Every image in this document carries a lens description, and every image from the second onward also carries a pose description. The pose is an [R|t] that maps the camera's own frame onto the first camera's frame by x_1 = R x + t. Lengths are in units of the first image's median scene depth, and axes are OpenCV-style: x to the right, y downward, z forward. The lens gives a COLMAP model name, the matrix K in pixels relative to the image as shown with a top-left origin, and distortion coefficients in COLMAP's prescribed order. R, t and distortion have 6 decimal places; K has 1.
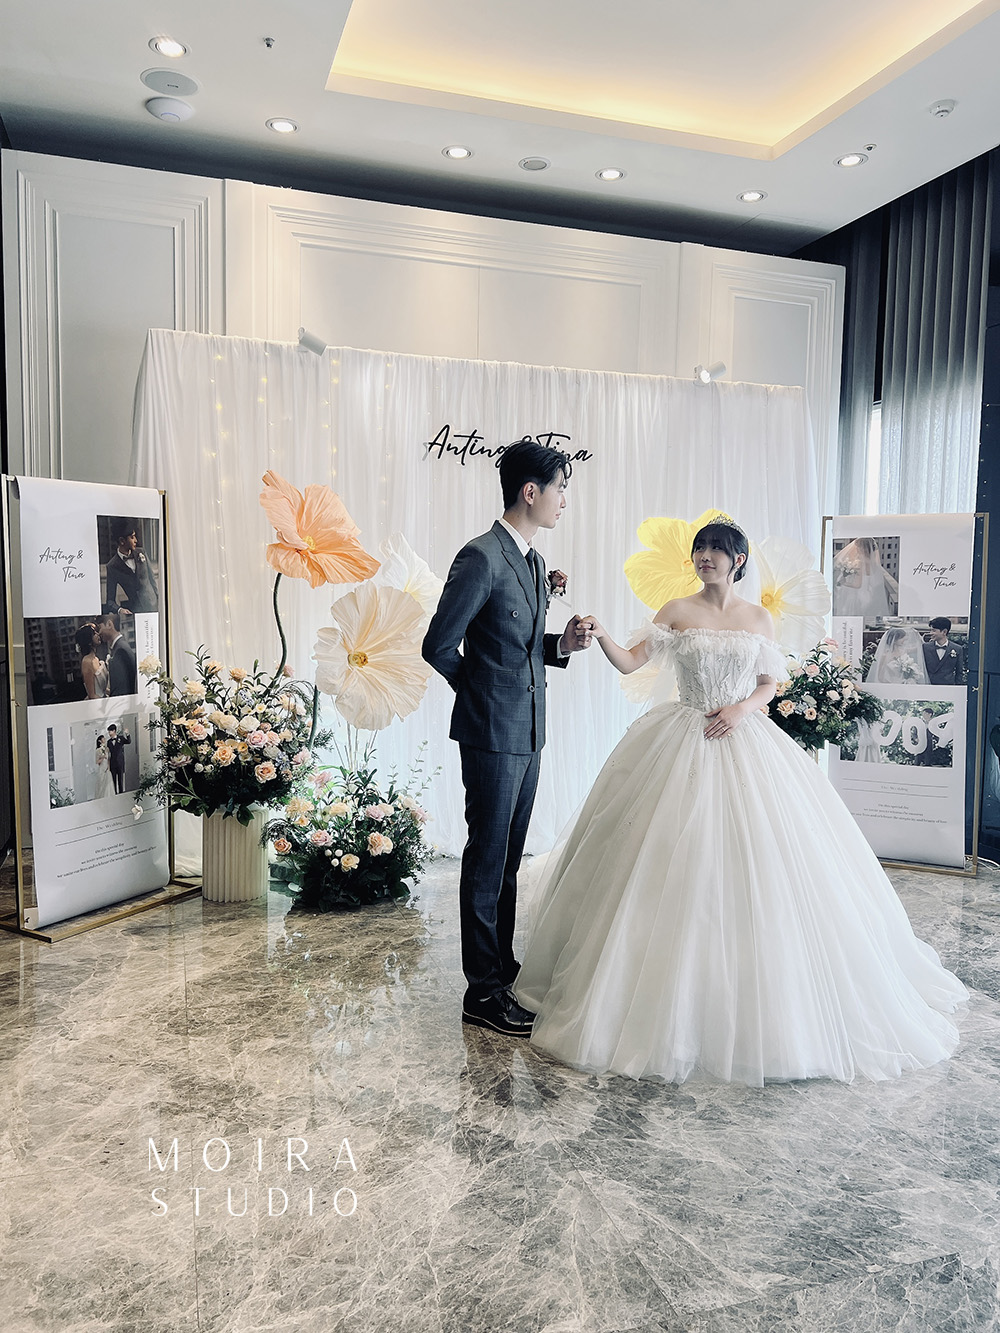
lens RADIAL K [[1009.8, 0, 498.0], [0, 1009.8, 660.2], [0, 0, 1]] dist [0.010446, -0.005542]
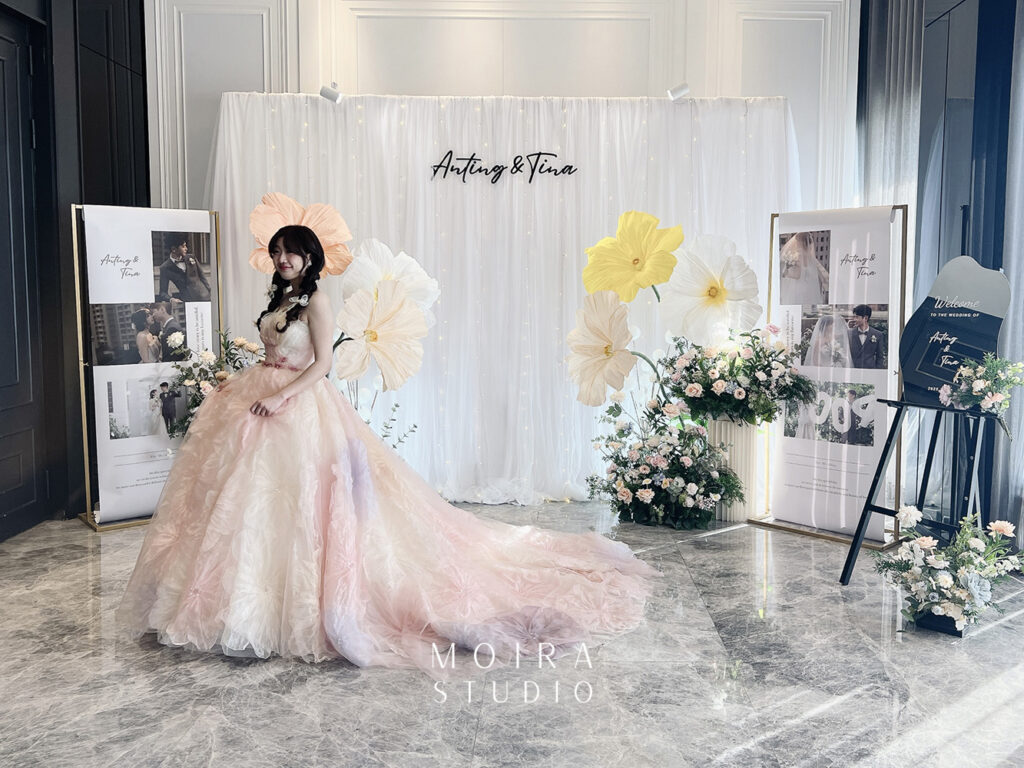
lens RADIAL K [[894.8, 0, 551.2], [0, 894.8, 352.2], [0, 0, 1]] dist [0.017853, -0.006444]
pose [[0.949491, 0.013320, -0.313510, 0.424715], [-0.015100, 0.999881, -0.003252, 0.015439], [0.313429, 0.007822, 0.949579, 0.000677]]
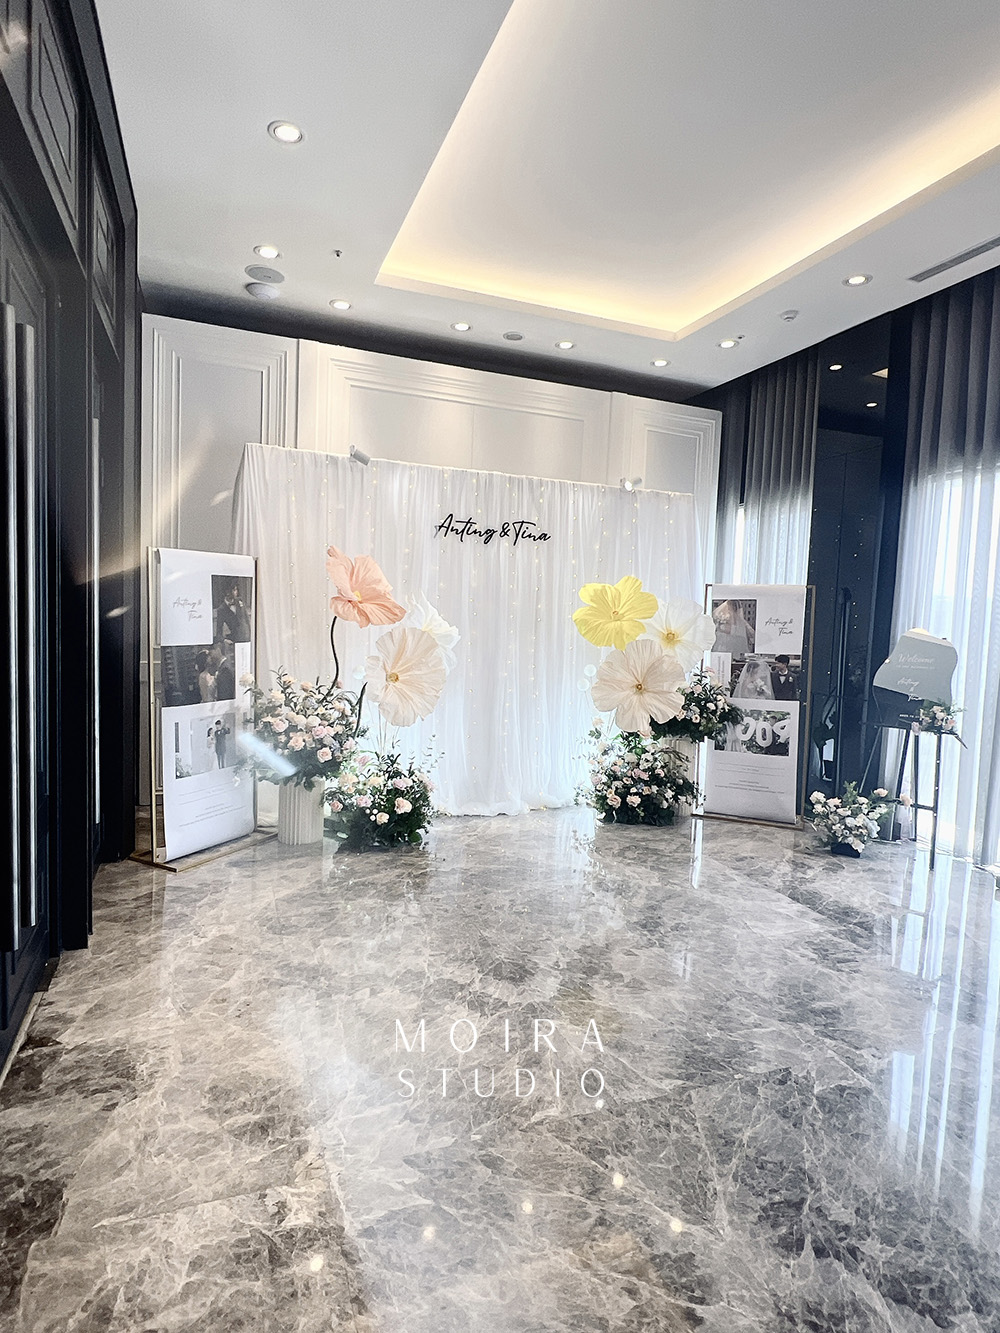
lens RADIAL K [[744.4, 0, 505.6], [0, 744.4, 663.8], [0, 0, 1]] dist [-0.040510, 0.066686]
pose [[0.998059, 0.019202, 0.059236, -0.032179], [-0.018842, 0.999800, -0.006632, -0.014442], [-0.059352, 0.005503, 0.998222, -0.061019]]
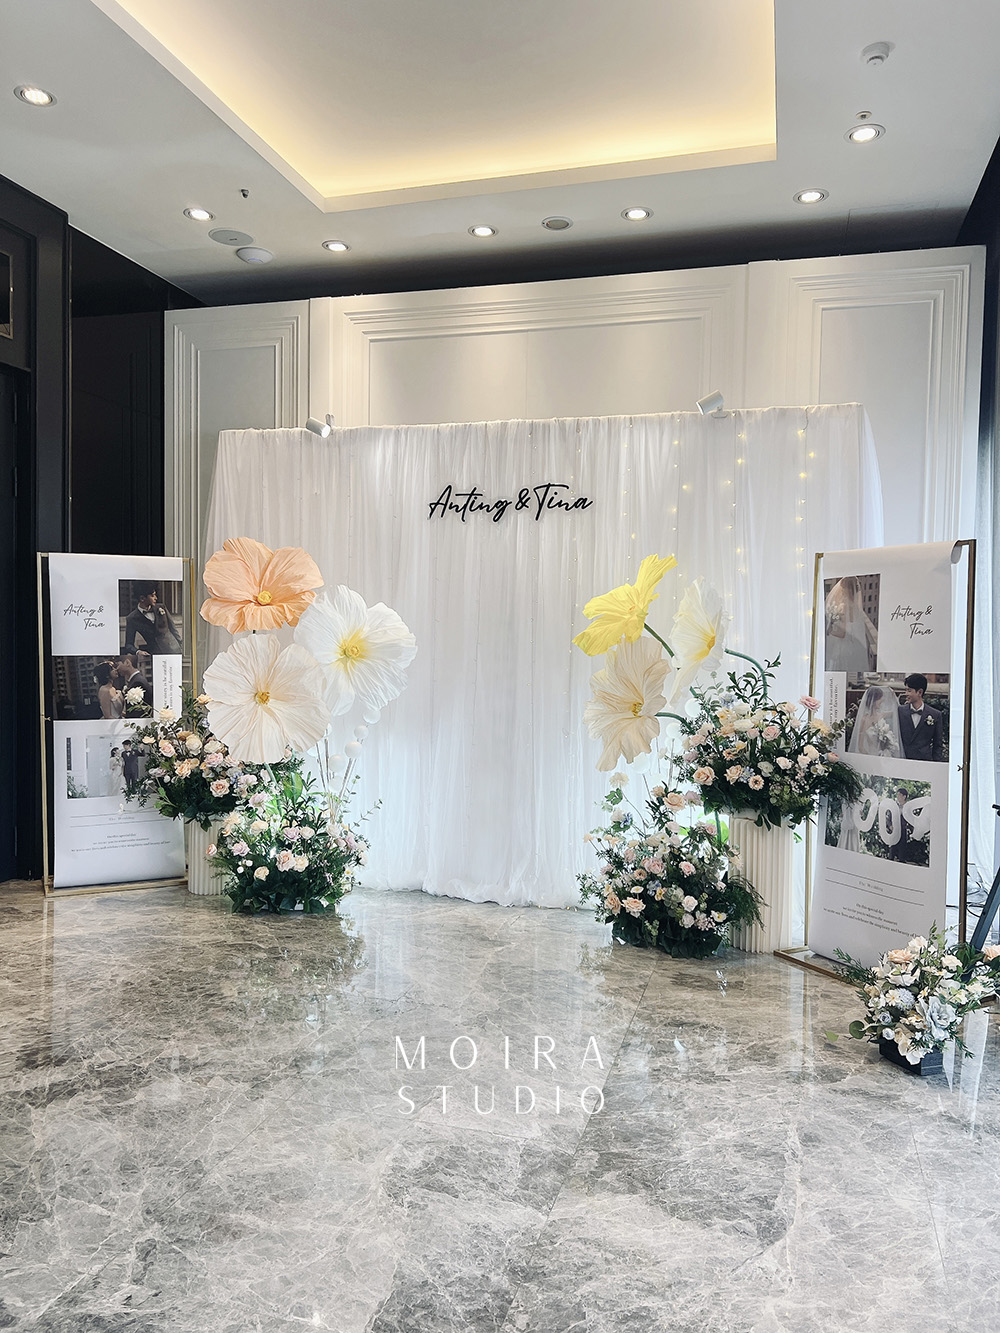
lens RADIAL K [[1010.4, 0, 500.0], [0, 1010.4, 666.5], [0, 0, 1]] dist [0.020660, -0.003653]
pose [[0.823078, 0.016517, -0.567688, 0.622038], [-0.047844, 0.998040, -0.040329, -0.000728], [0.565910, 0.060355, 0.822255, 0.165650]]
